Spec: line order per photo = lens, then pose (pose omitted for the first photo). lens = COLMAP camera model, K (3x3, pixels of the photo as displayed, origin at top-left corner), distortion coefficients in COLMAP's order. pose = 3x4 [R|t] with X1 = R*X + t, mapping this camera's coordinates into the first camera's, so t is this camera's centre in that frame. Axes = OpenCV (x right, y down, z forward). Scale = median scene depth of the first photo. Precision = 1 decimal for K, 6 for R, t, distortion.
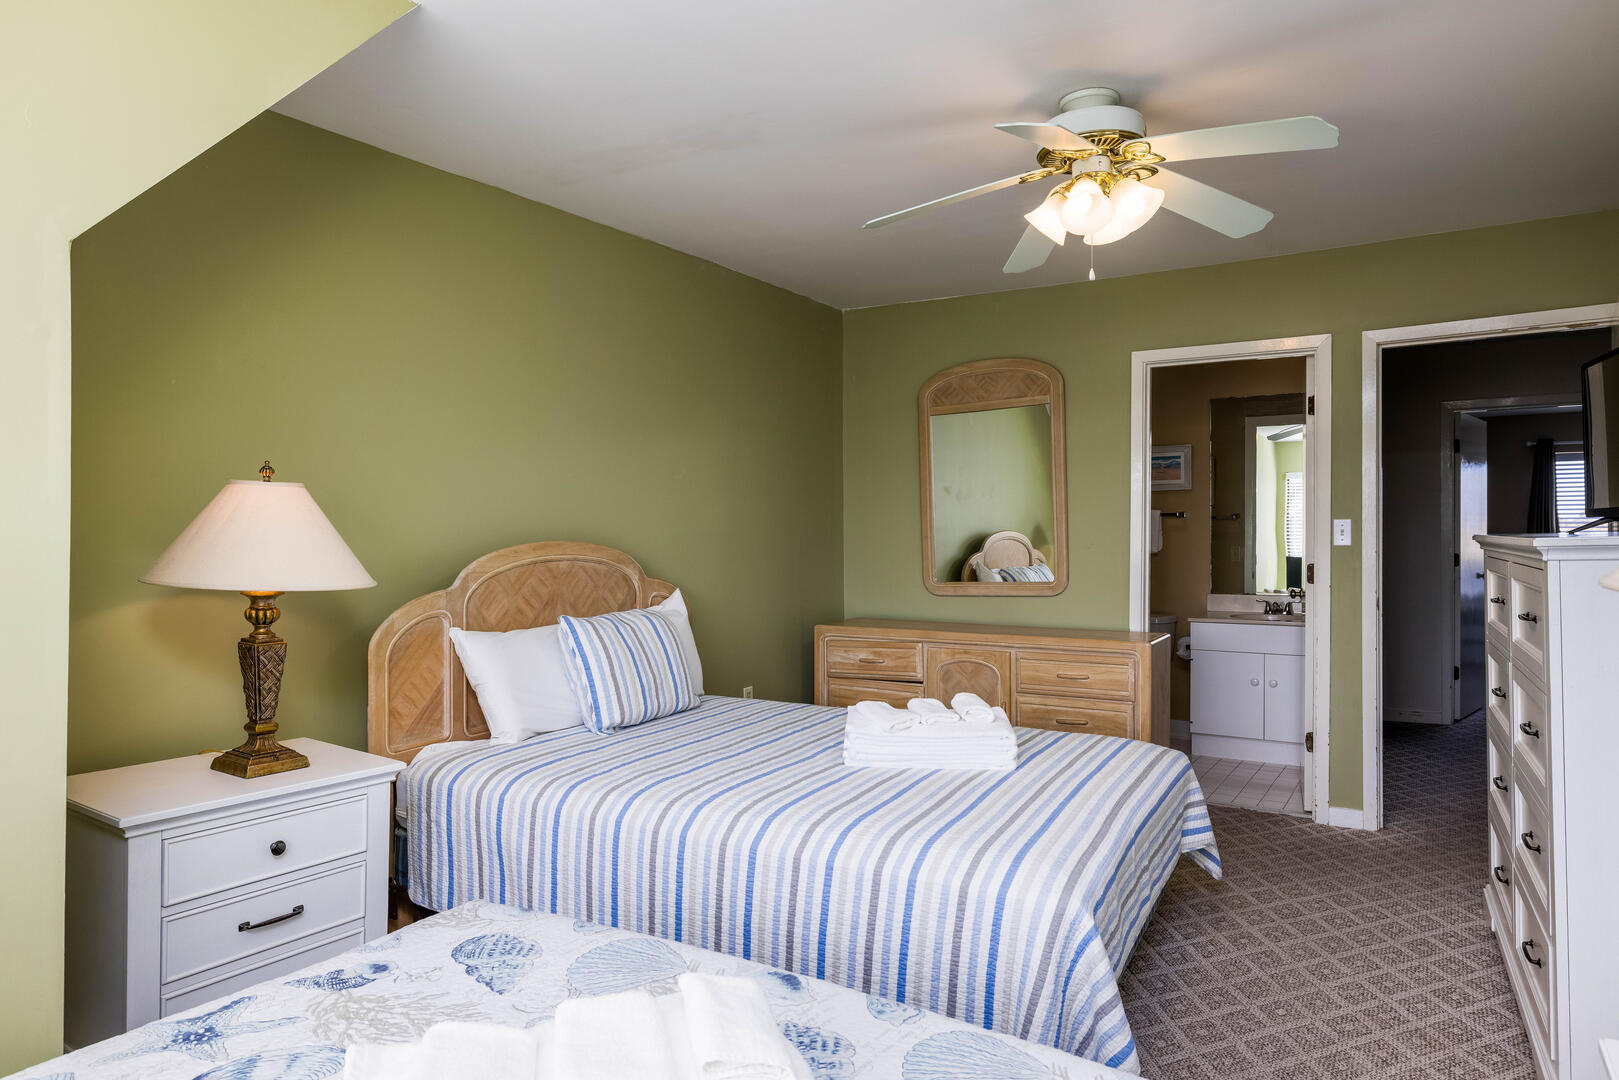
lens RADIAL K [[1020.5, 0, 807.9], [0, 1020.5, 534.1], [0, 0, 1]] dist [0.009460, -0.001873]
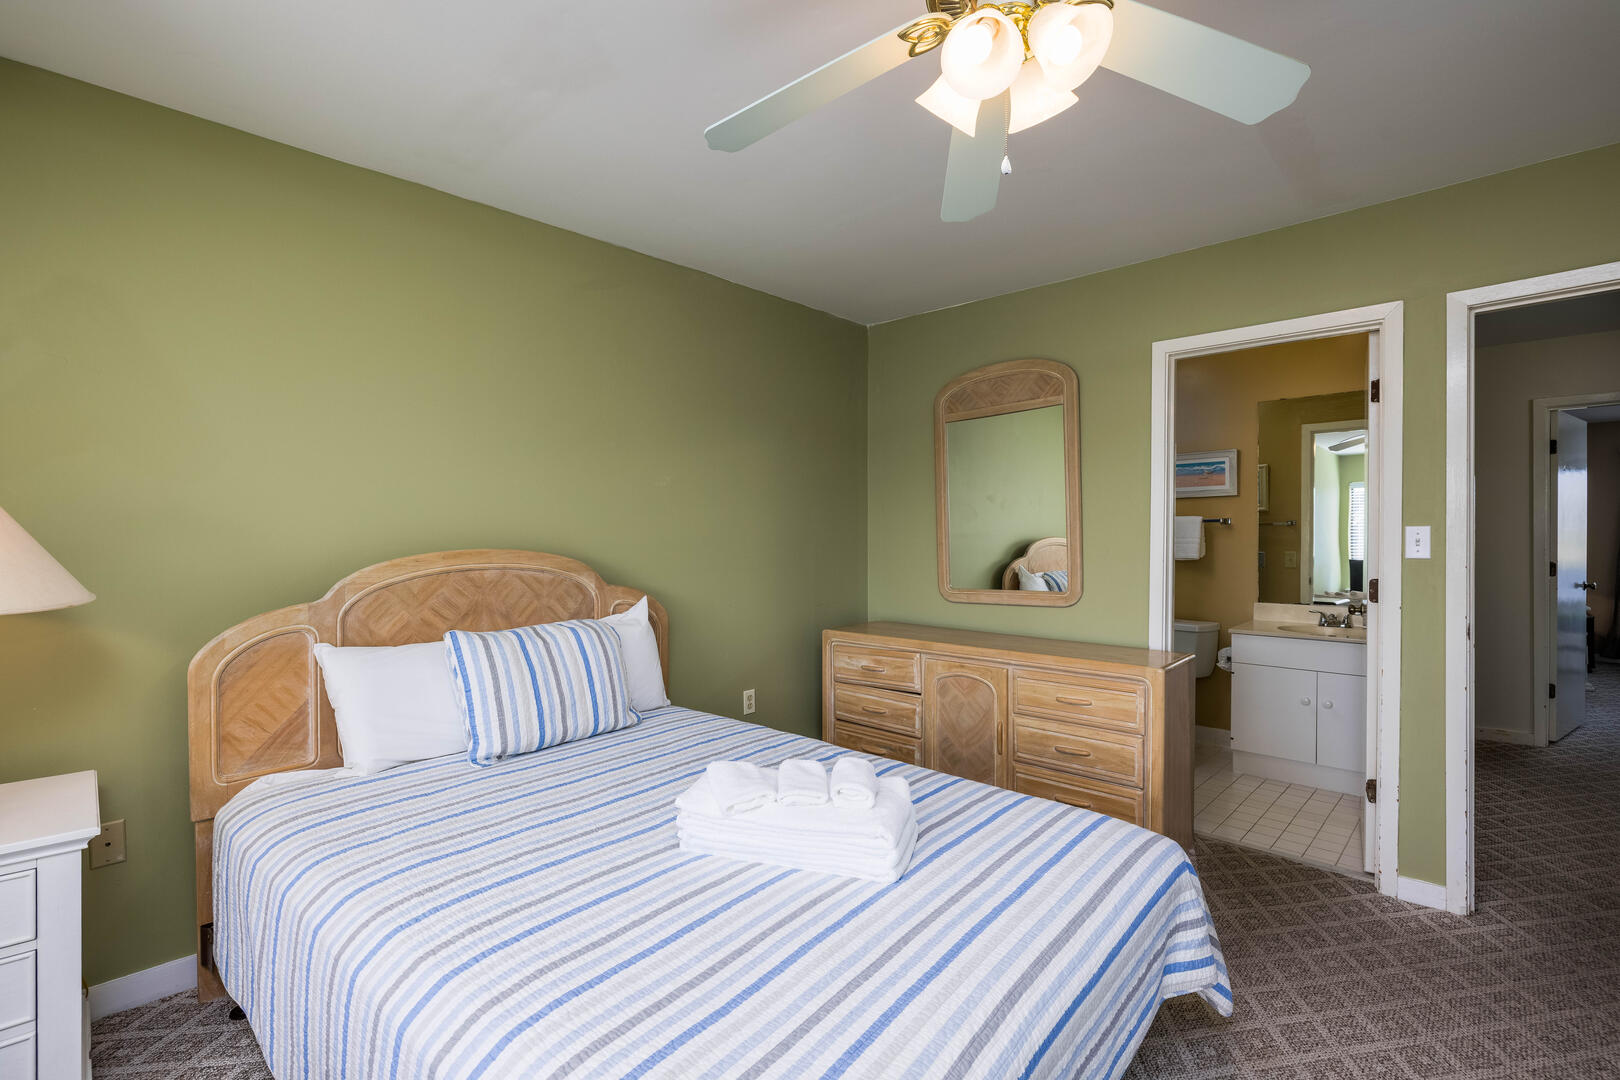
lens RADIAL K [[732.1, 0, 805.0], [0, 732.1, 536.5], [0, 0, 1]] dist [-0.001433, 0.000876]
pose [[0.978955, 0.002943, -0.204055, 0.166162], [-0.002876, 0.999996, 0.000626, -0.005340], [0.204056, -0.000026, 0.978959, 0.335743]]
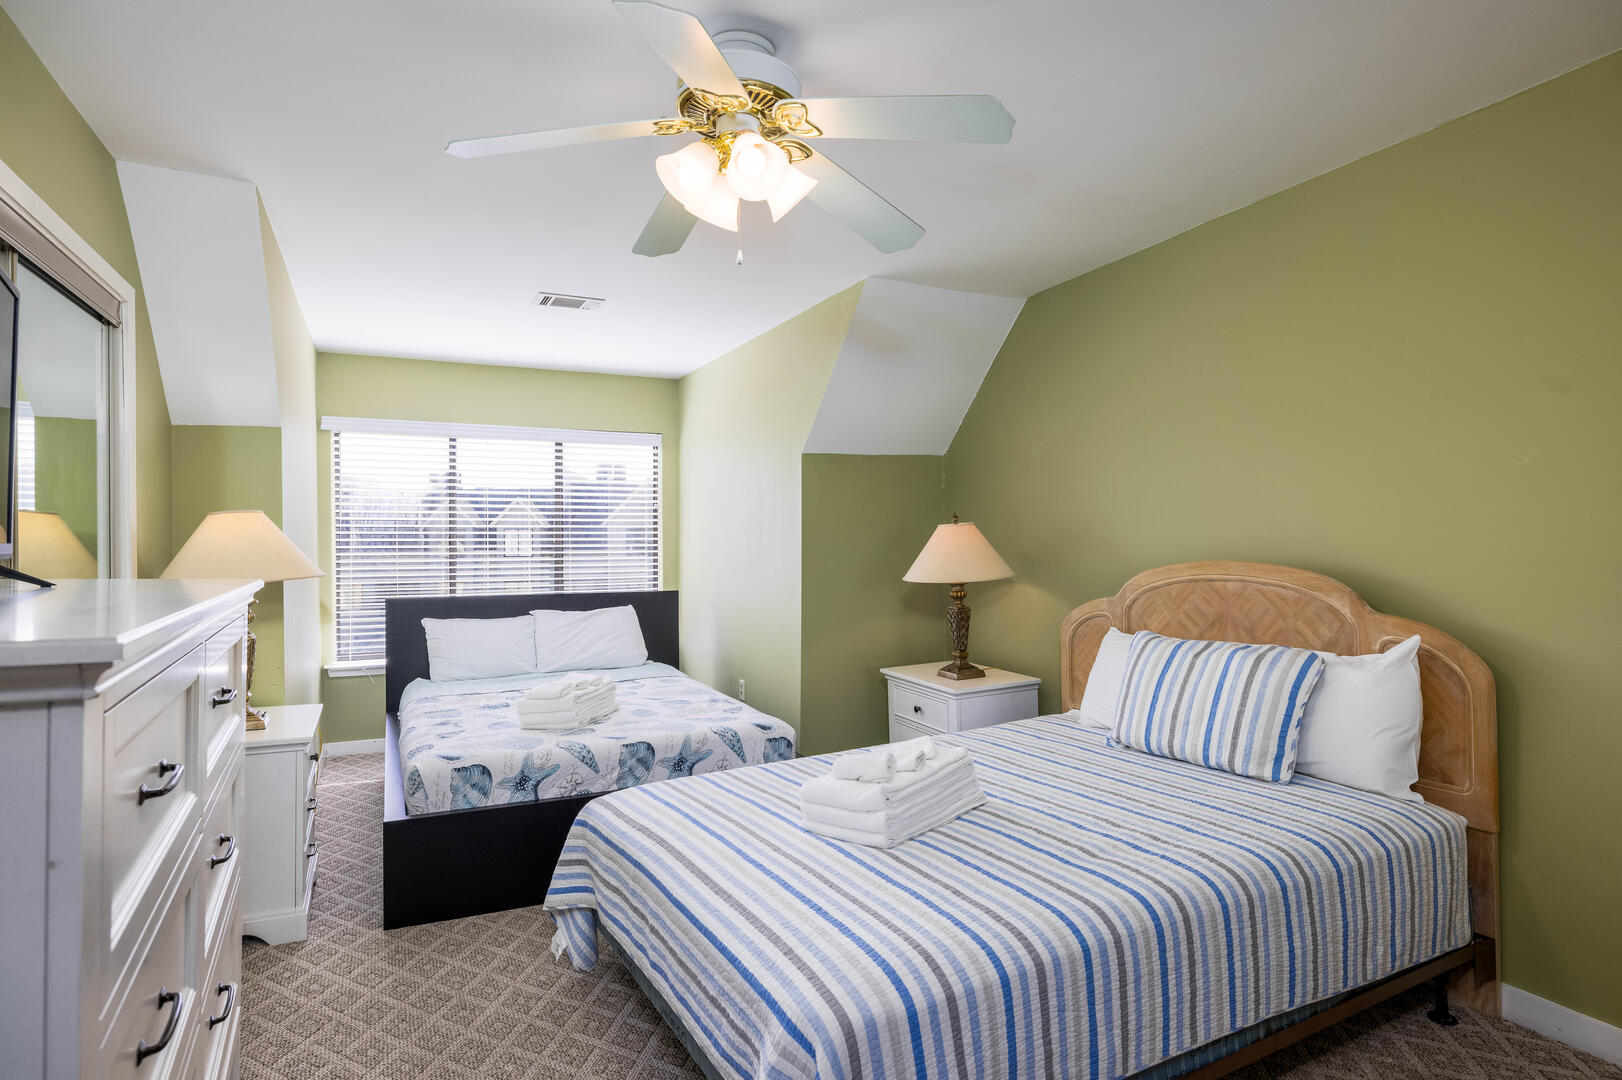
lens RADIAL K [[879.6, 0, 806.8], [0, 879.6, 538.8], [0, 0, 1]] dist [-0.001062, -0.000296]
pose [[-0.541323, 0.007187, -0.840784, 0.574453], [0.012190, 0.999925, 0.000699, -0.016231], [0.840726, -0.009871, -0.541371, 0.964832]]
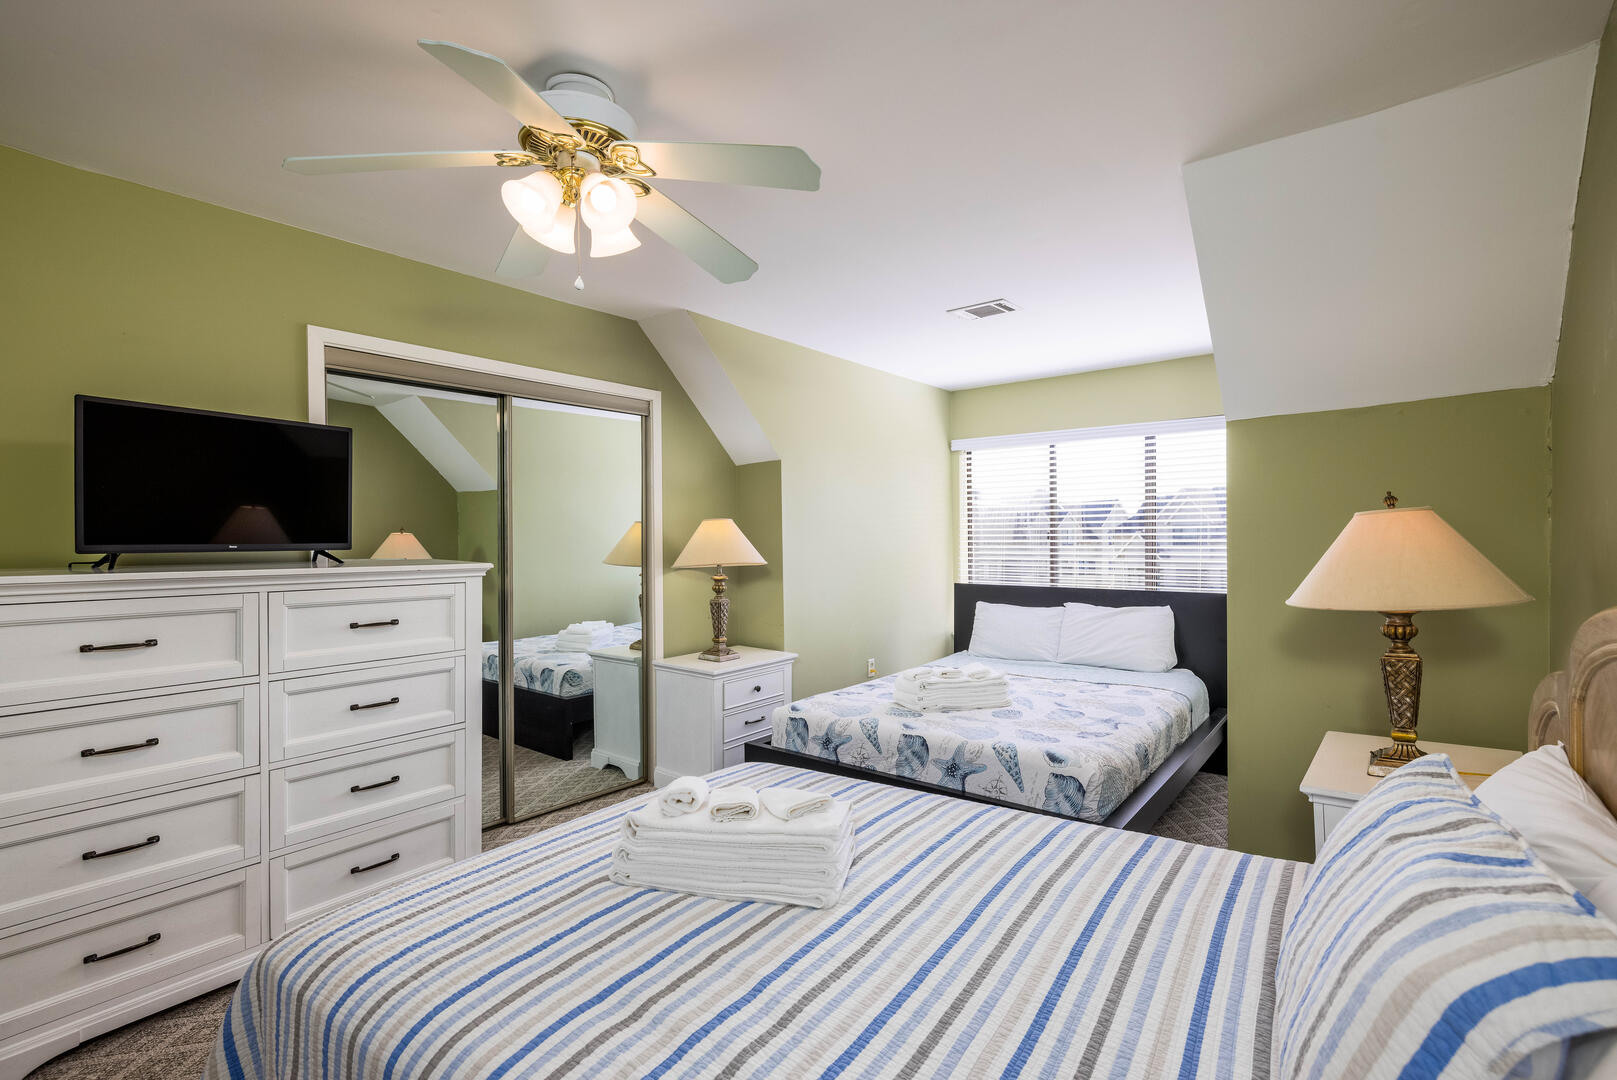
lens RADIAL K [[730.7, 0, 800.2], [0, 730.7, 545.5], [0, 0, 1]] dist [-0.001433, 0.000876]
pose [[-0.992823, 0.011059, 0.119077, 0.025184], [0.011817, 0.999914, 0.005666, -0.014531], [-0.119004, 0.007032, -0.992869, 1.084205]]
